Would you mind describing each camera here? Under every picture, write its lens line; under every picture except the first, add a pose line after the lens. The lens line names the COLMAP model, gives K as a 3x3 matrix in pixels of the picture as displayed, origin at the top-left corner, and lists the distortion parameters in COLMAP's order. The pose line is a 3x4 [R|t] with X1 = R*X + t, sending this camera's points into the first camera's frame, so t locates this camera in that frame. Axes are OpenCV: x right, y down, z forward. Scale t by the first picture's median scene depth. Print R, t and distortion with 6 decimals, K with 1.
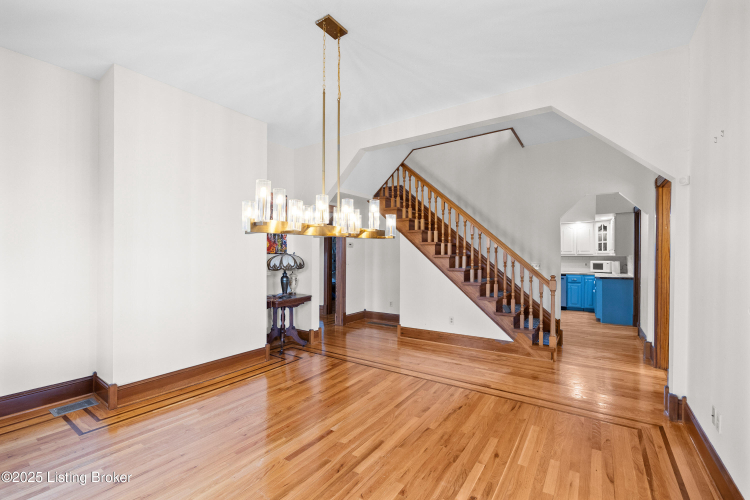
lens RADIAL K [[325.6, 0, 375.0], [0, 325.6, 250.0], [0, 0, 1]] dist [-0.003255, -0.000200]
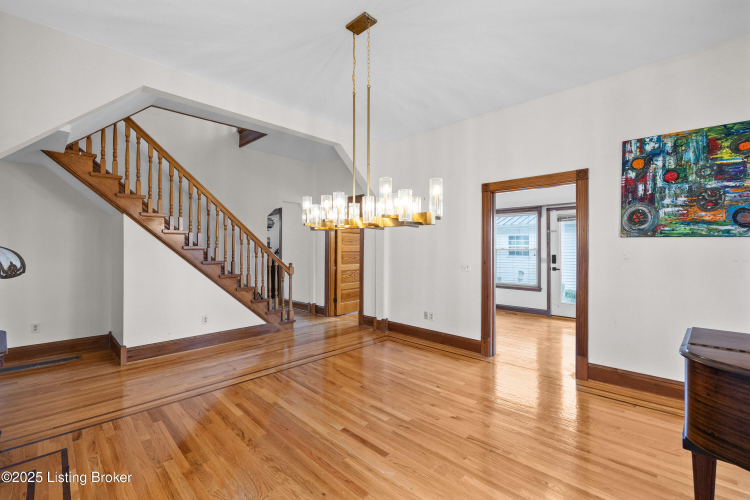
lens RADIAL K [[325.6, 0, 375.0], [0, 325.6, 250.0], [0, 0, 1]] dist [-0.003255, -0.000200]
pose [[0.184215, -0.010118, 0.982834, -0.767653], [-0.021173, 0.999674, 0.014260, 0.001990], [-0.982658, -0.023436, 0.183941, 0.529829]]
